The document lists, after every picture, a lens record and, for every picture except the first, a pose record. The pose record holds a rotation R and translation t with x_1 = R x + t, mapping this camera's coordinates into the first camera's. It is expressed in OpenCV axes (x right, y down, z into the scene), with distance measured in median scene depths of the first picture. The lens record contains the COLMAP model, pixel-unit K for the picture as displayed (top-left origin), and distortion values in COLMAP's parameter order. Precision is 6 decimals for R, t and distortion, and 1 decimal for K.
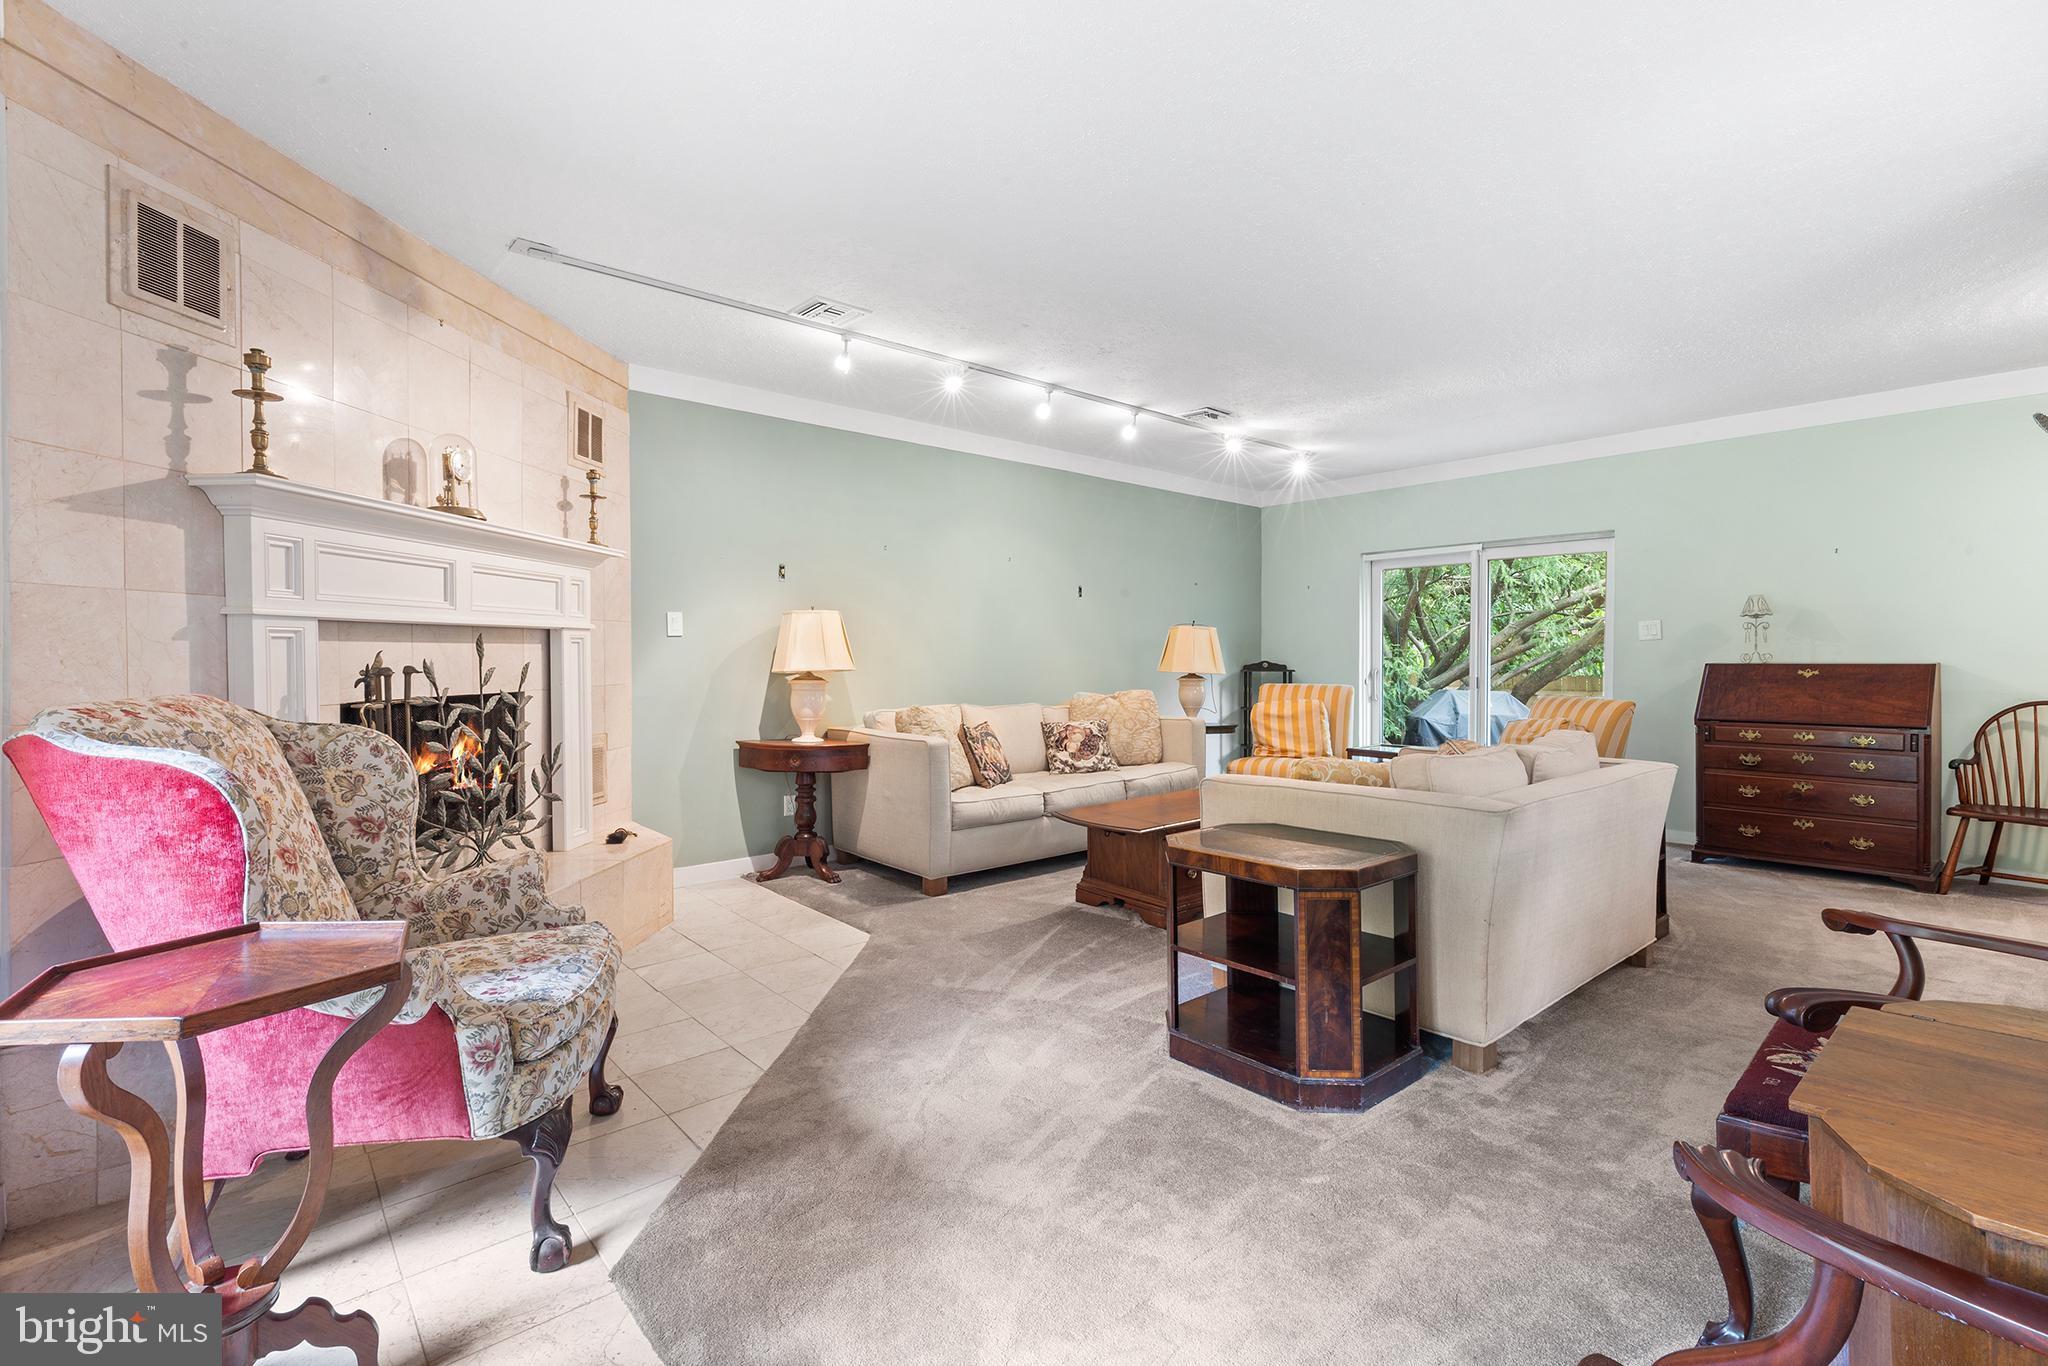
lens RADIAL K [[938.4, 0, 1024.0], [0, 938.4, 683.0], [0, 0, 1]] dist [-0.001674, -0.000261]
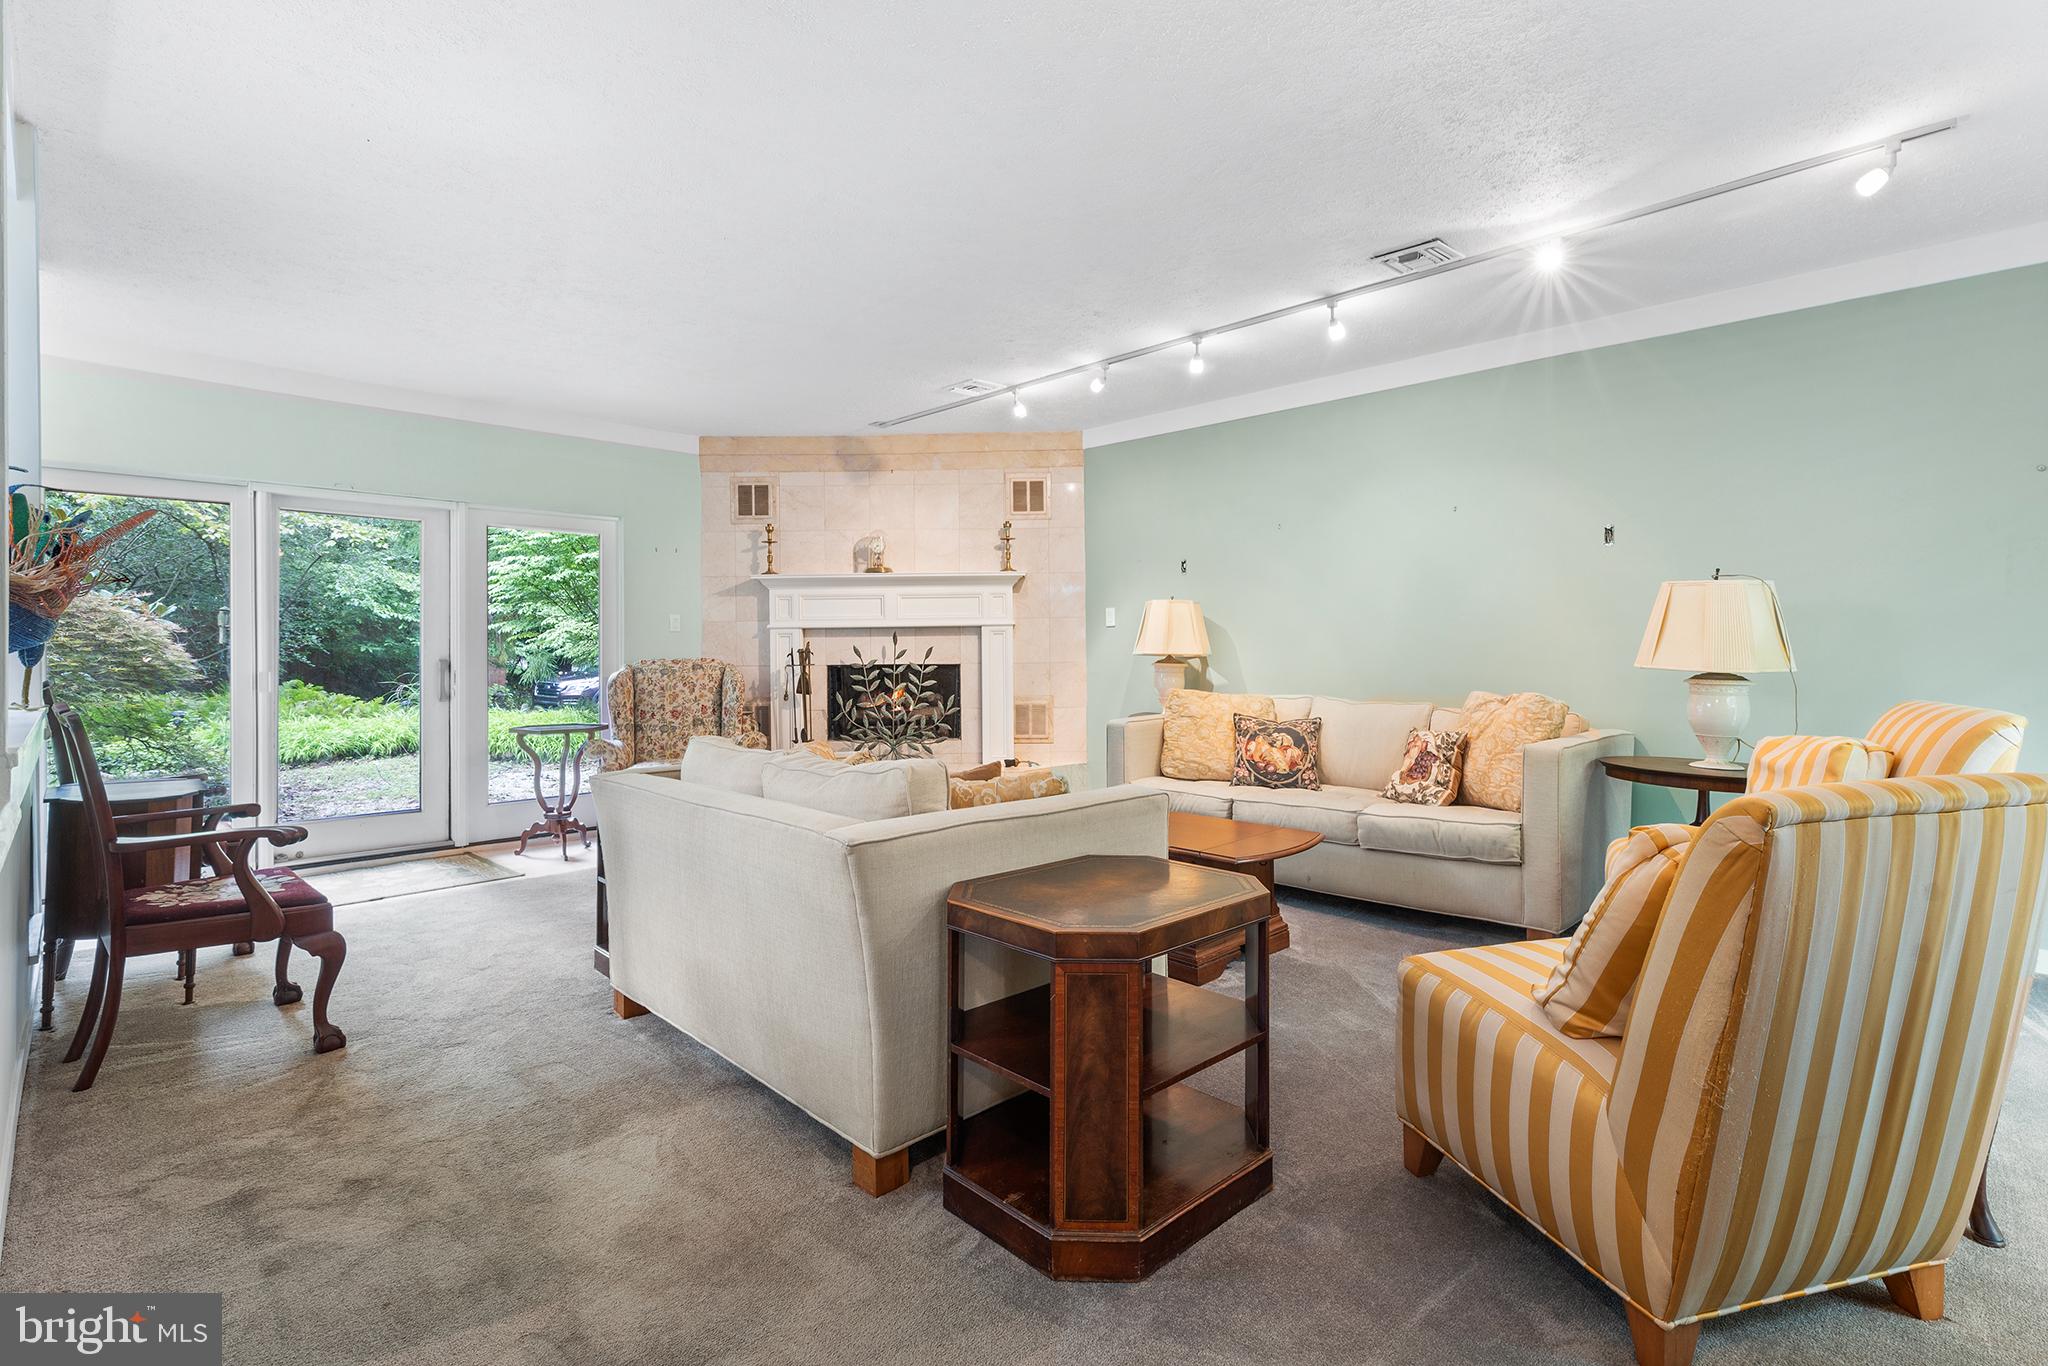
lens RADIAL K [[946.8, 0, 1037.8], [0, 946.8, 657.6], [0, 0, 1]] dist [-0.002226, -0.000214]
pose [[0.060182, 0.014505, -0.998082, 0.904696], [-0.021791, 0.999675, 0.013214, -0.021437], [0.997950, 0.020954, 0.060479, 0.792525]]
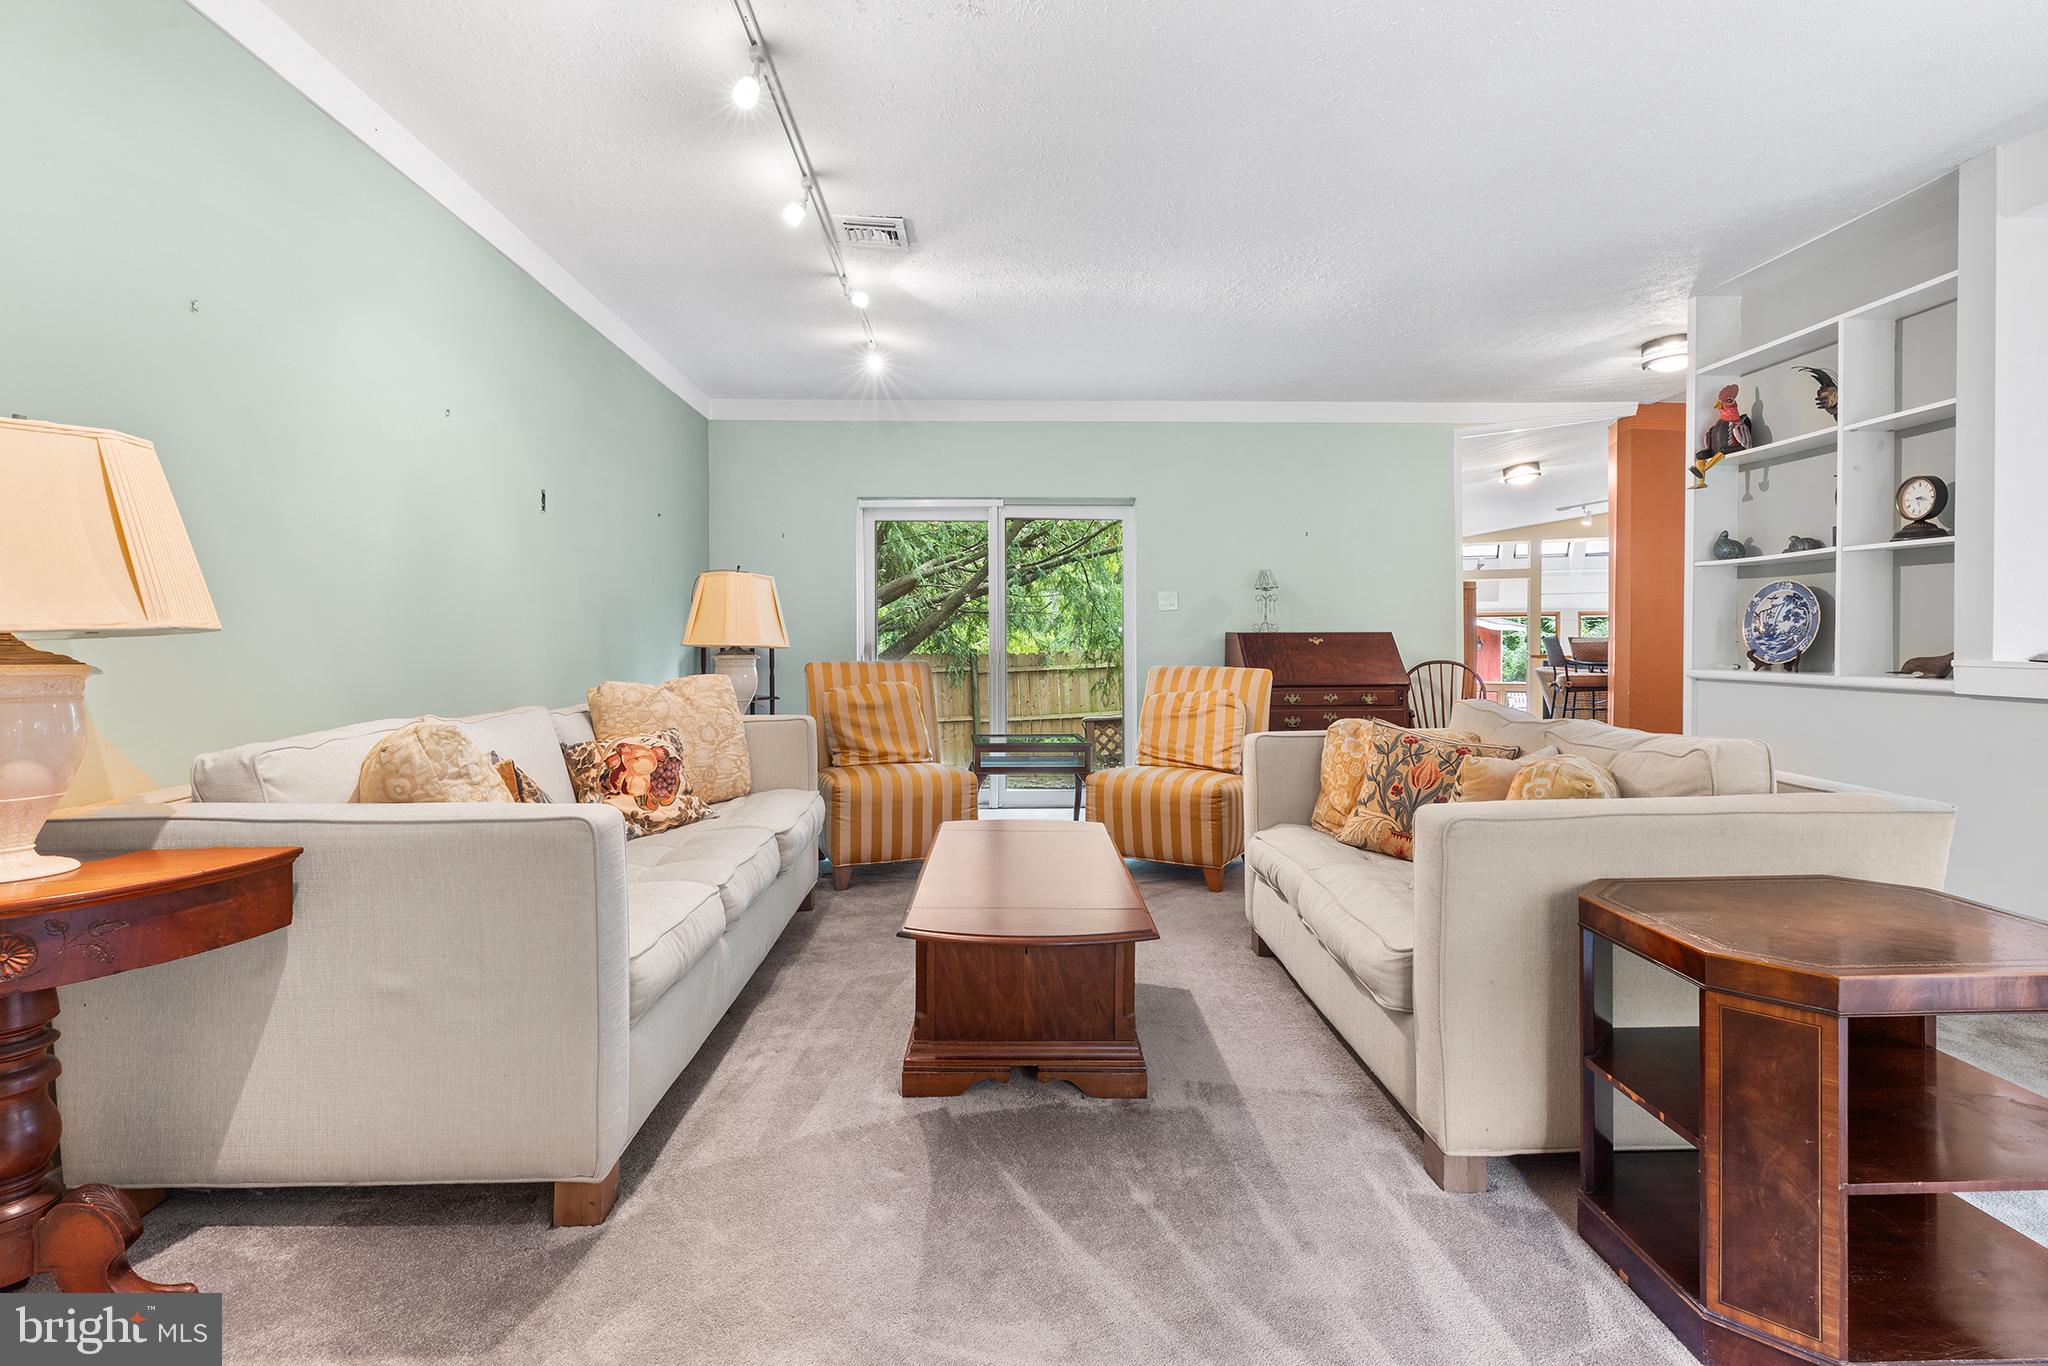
lens RADIAL K [[946.8, 0, 1037.8], [0, 946.8, 657.6], [0, 0, 1]] dist [-0.002226, -0.000214]
pose [[0.621282, -0.014125, 0.783460, -0.266169], [0.024256, 0.999705, -0.001211, 0.003134], [-0.783212, 0.019756, 0.621441, 0.582450]]
